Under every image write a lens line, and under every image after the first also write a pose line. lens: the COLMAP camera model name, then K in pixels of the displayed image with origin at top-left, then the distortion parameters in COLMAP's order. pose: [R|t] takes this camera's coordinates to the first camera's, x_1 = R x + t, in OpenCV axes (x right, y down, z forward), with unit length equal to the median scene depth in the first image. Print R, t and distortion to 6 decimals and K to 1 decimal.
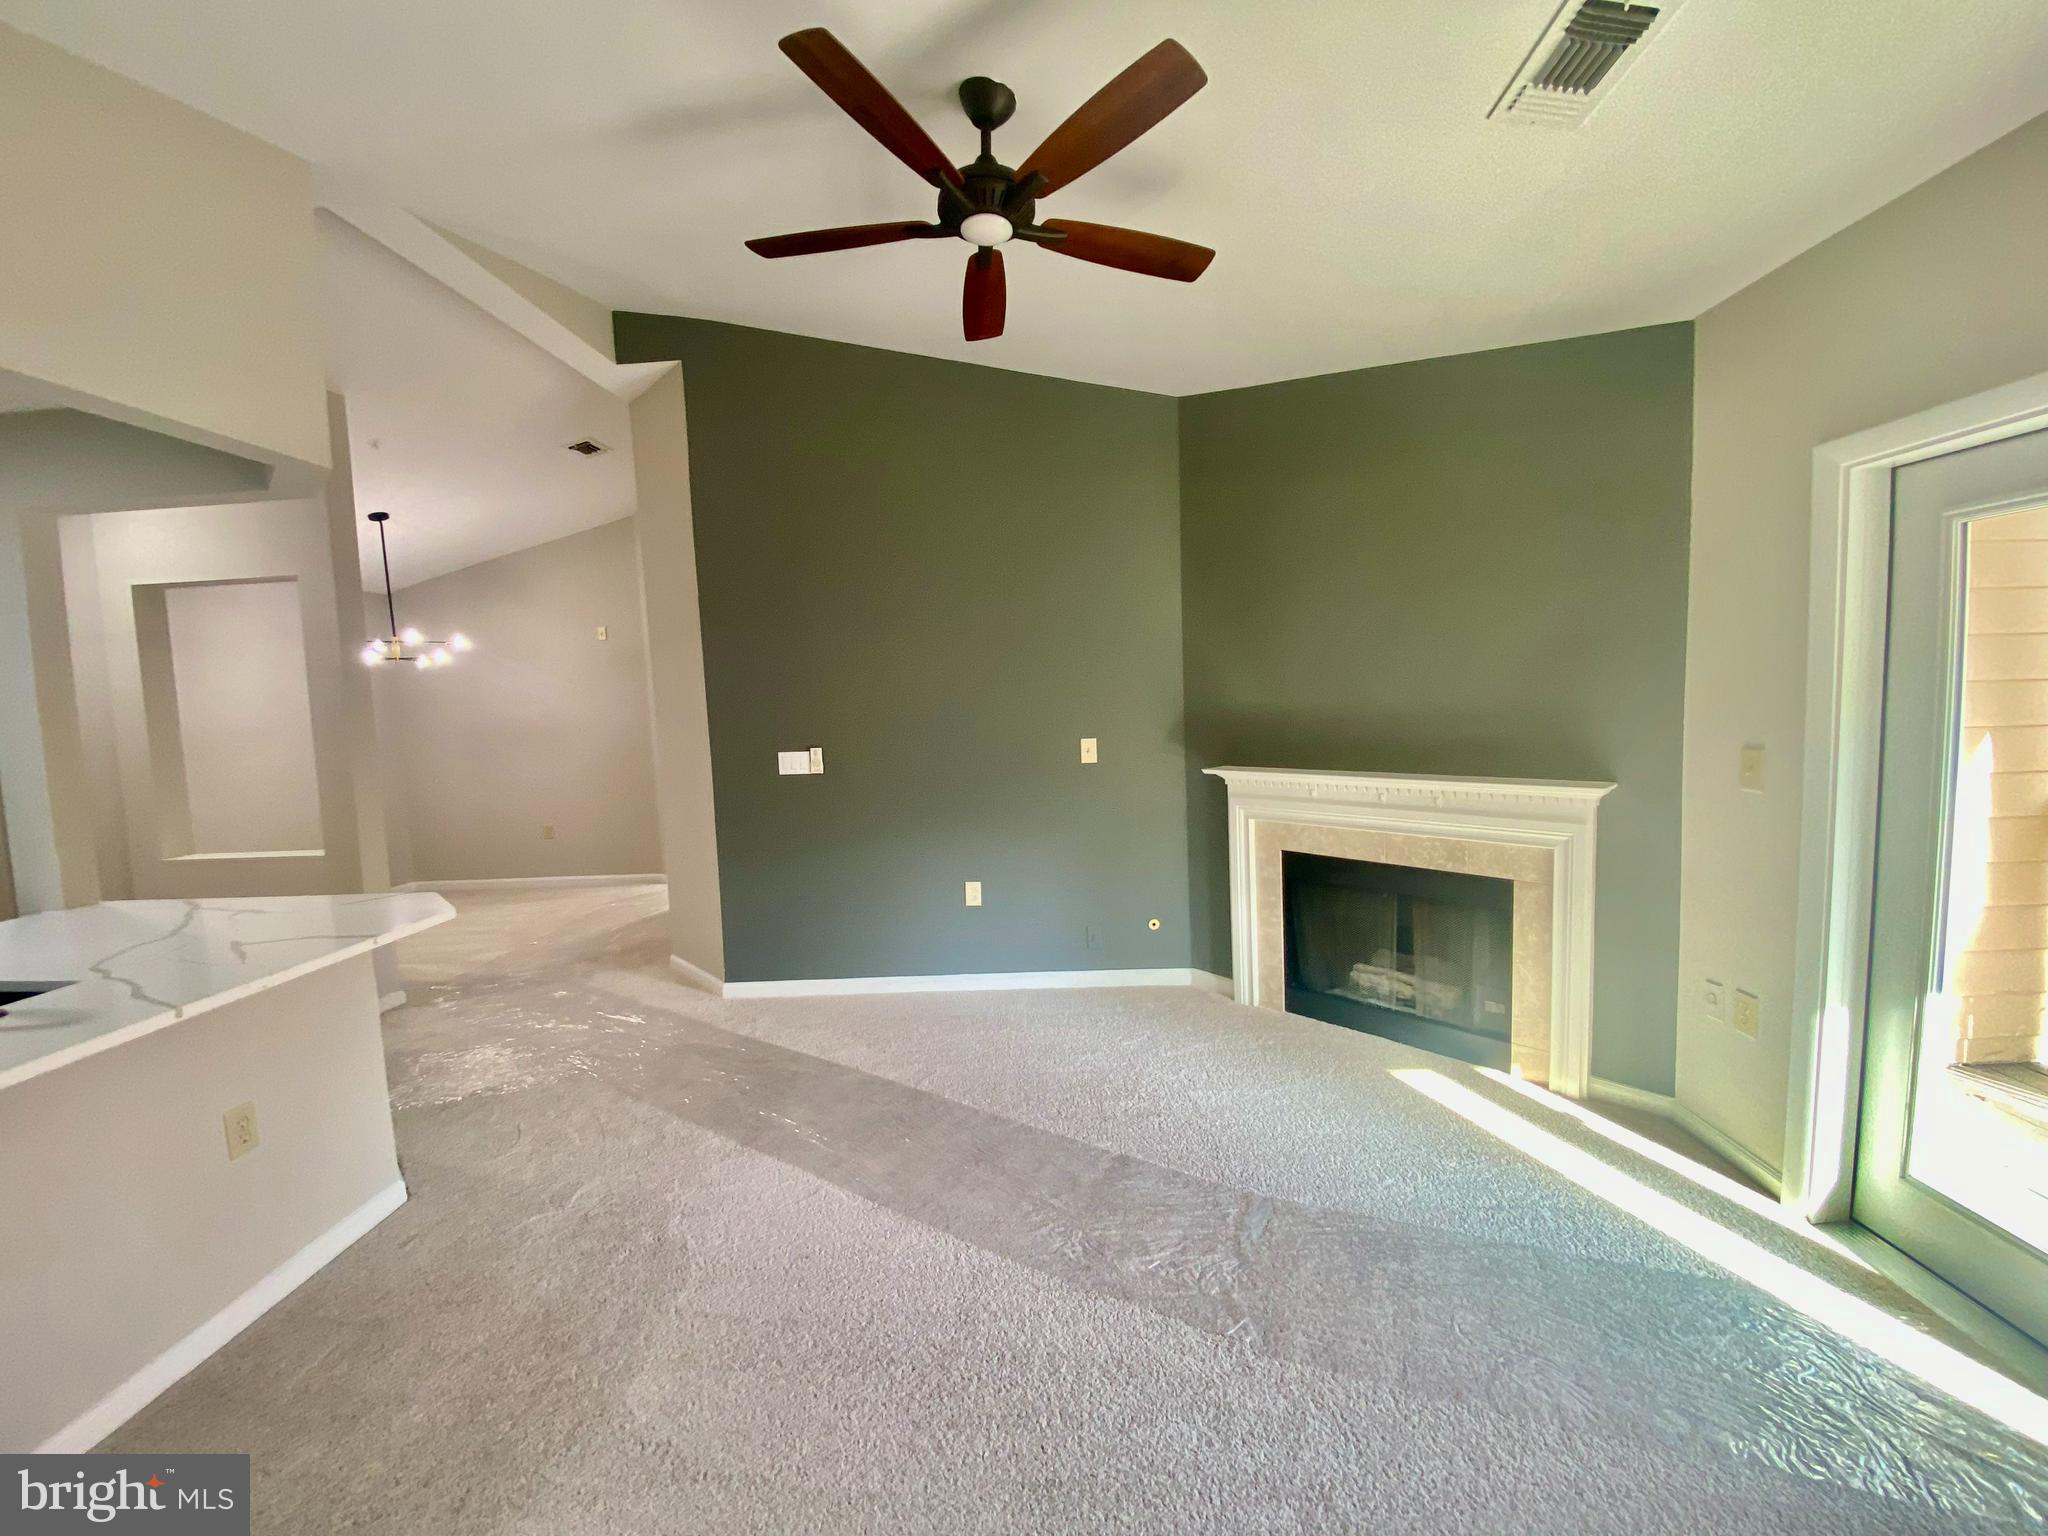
lens RADIAL K [[823.0, 0, 1021.6], [0, 823.0, 763.8], [0, 0, 1]] dist [0.019312, -0.018799]
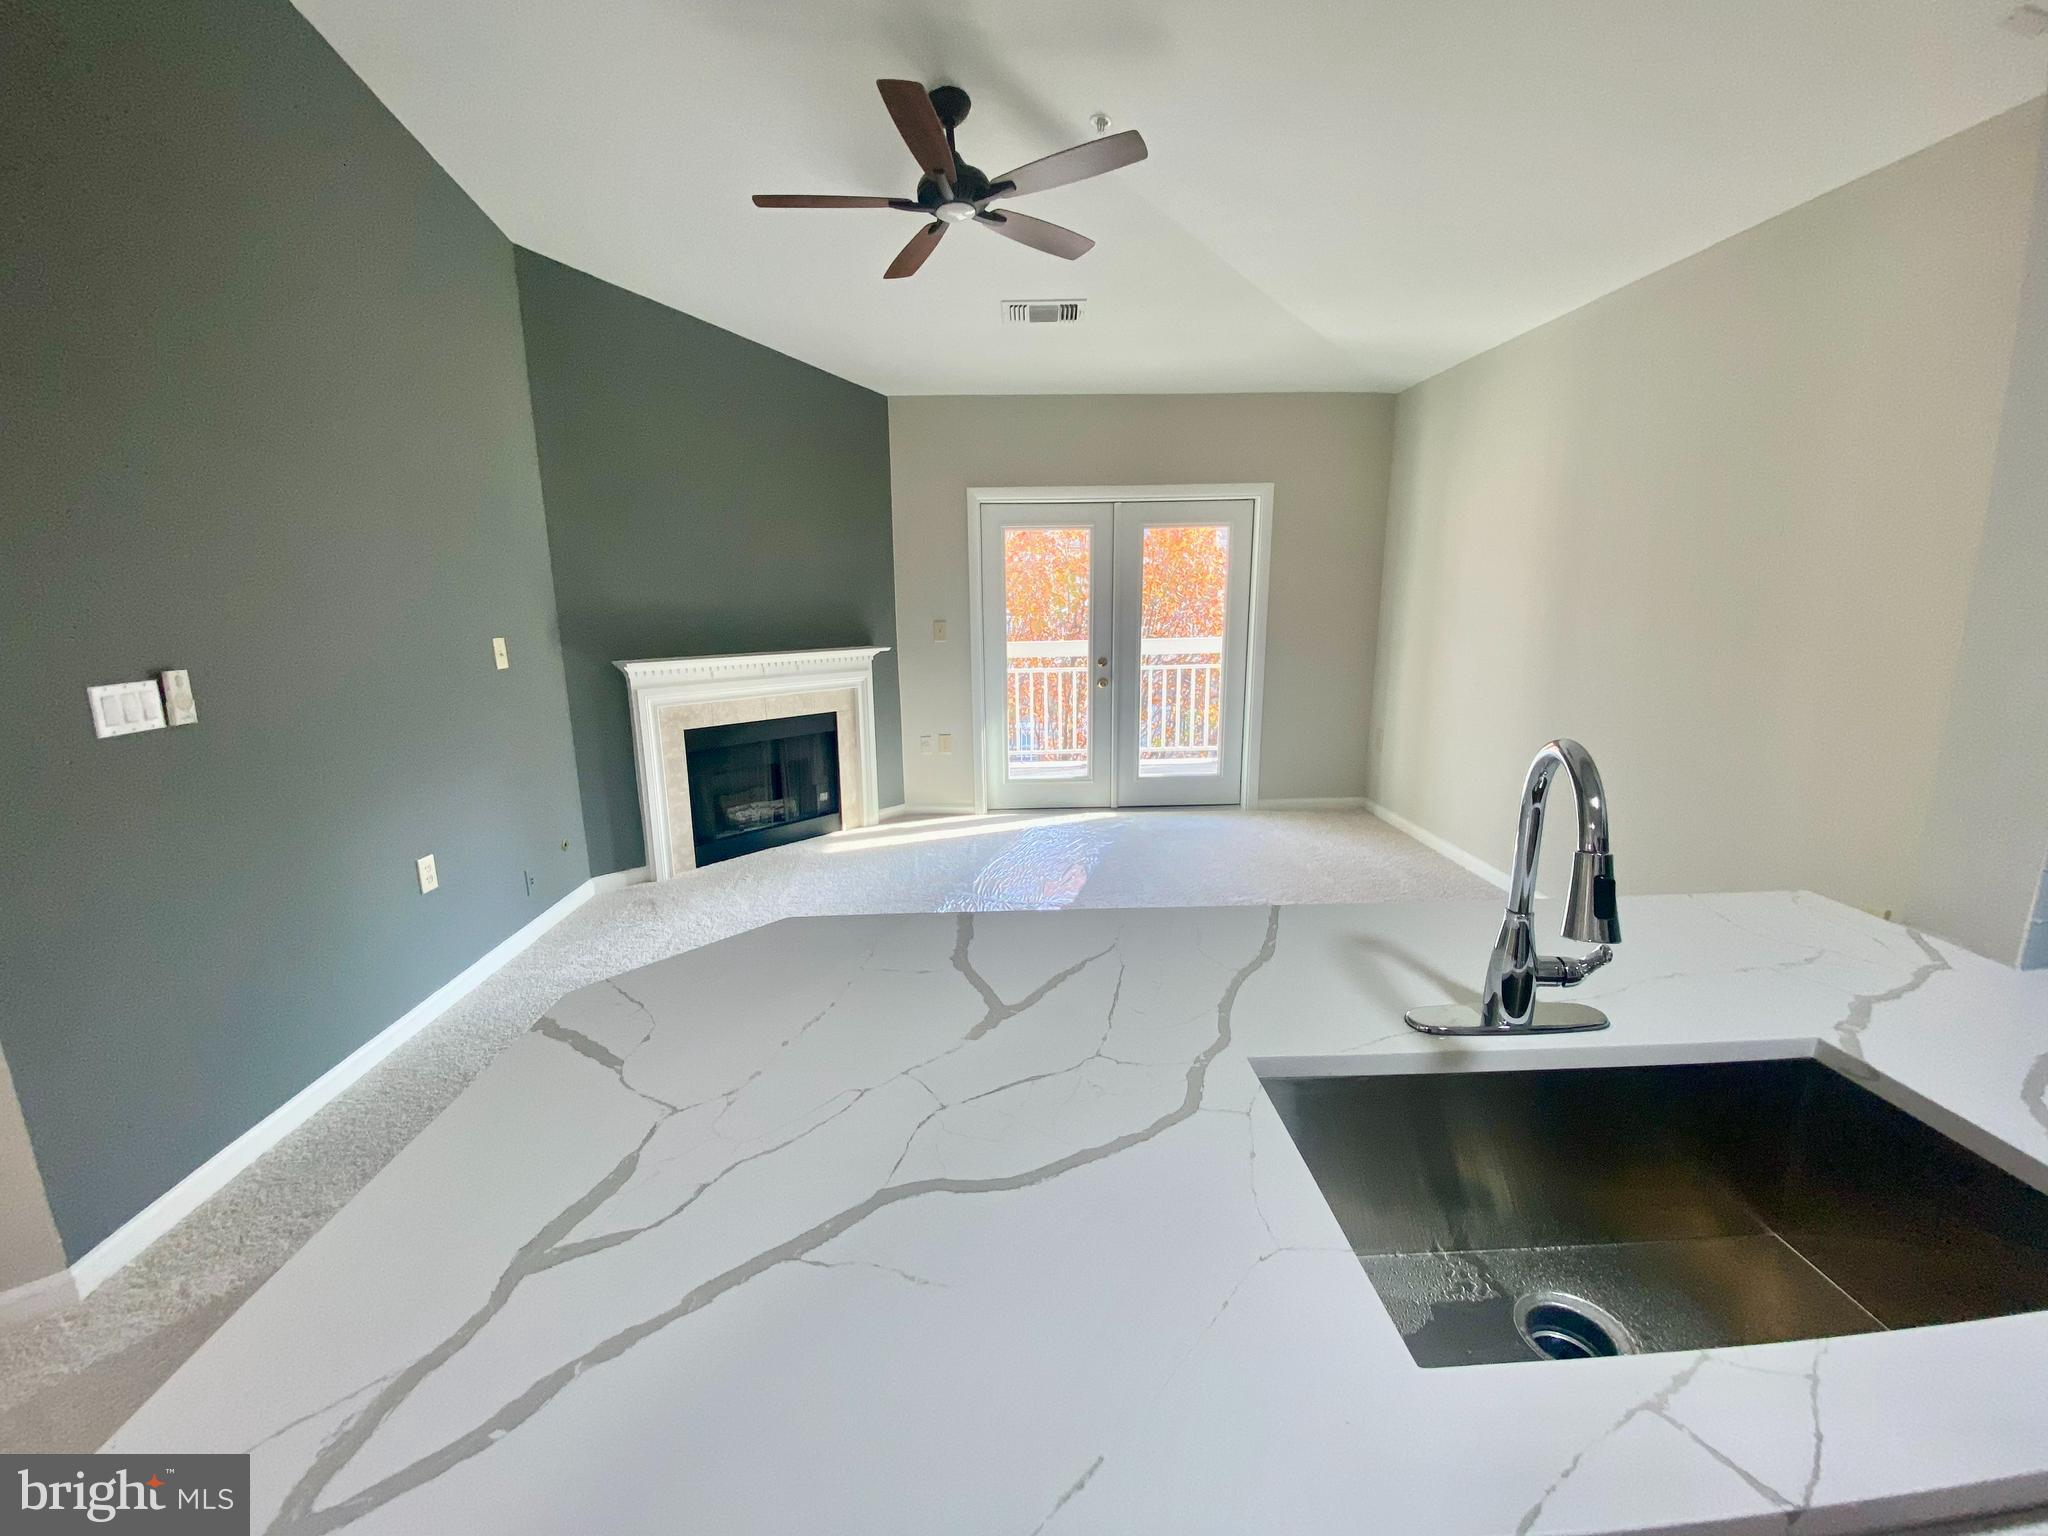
lens RADIAL K [[823.0, 0, 1023.9], [0, 823.0, 770.8], [0, 0, 1]] dist [0.019312, -0.018799]
pose [[-0.076821, -0.173354, 0.981859, -0.902678], [0.097385, 0.978756, 0.180425, -0.001019], [-0.992278, 0.109478, -0.058307, 0.639574]]
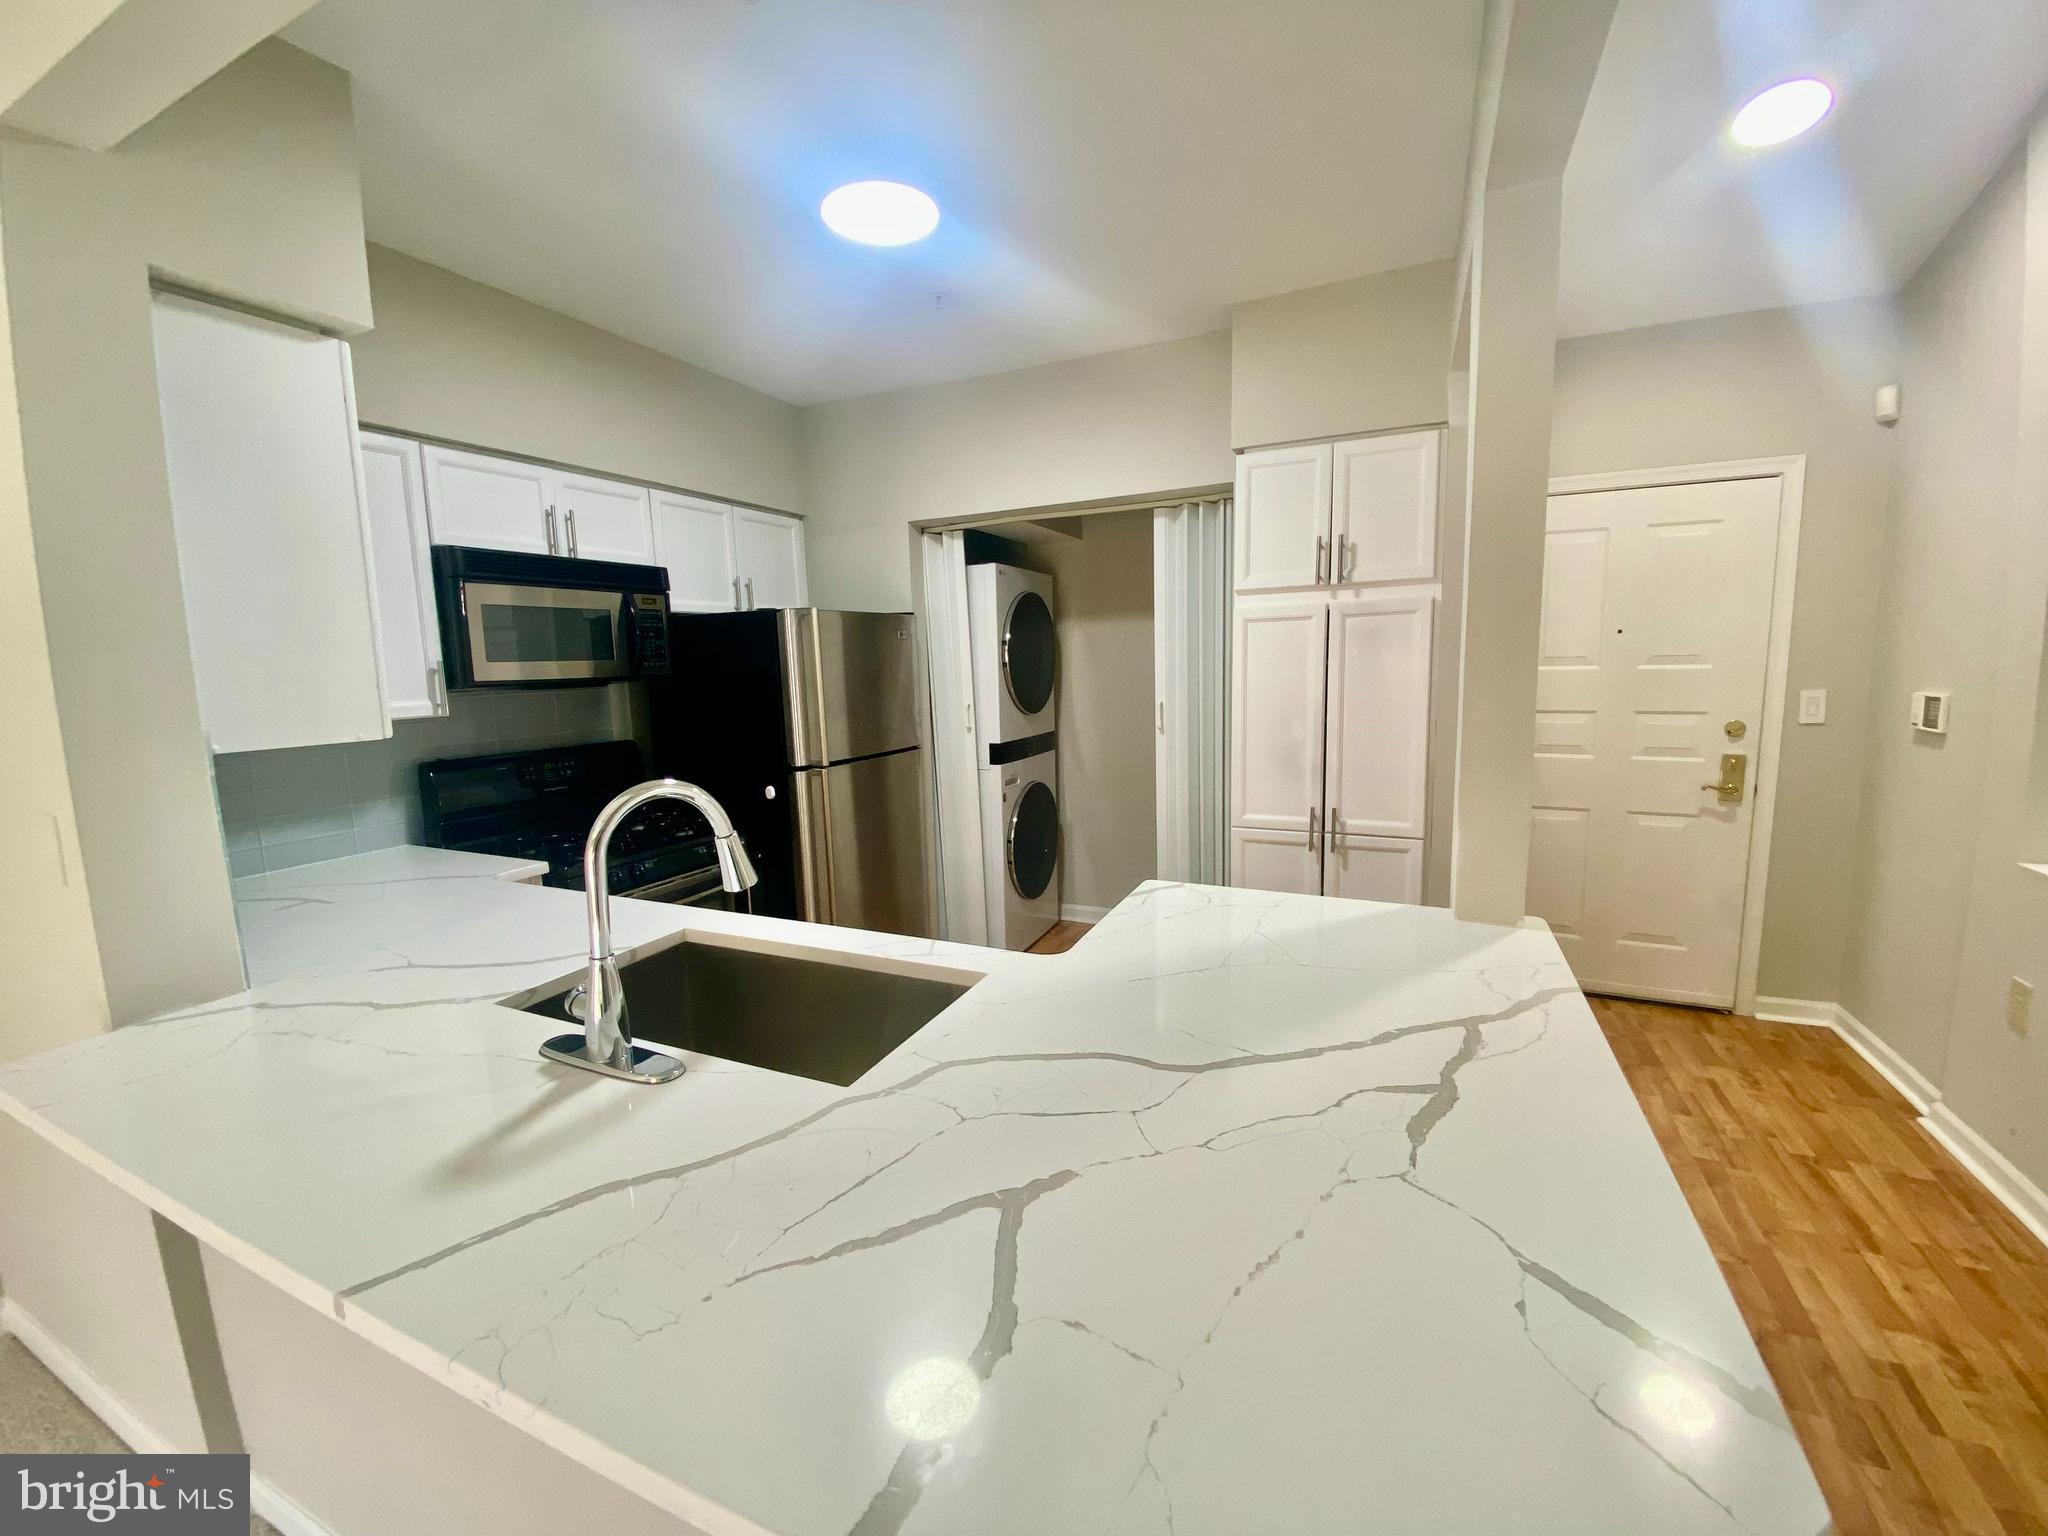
lens RADIAL K [[823.0, 0, 1016.1], [0, 823.0, 768.5], [0, 0, 1]] dist [0.019312, -0.018799]
pose [[-0.385004, 0.173193, -0.906518, -0.420568], [-0.037196, 0.978524, 0.202748, -0.025735], [0.922165, 0.111777, -0.370294, 0.714577]]
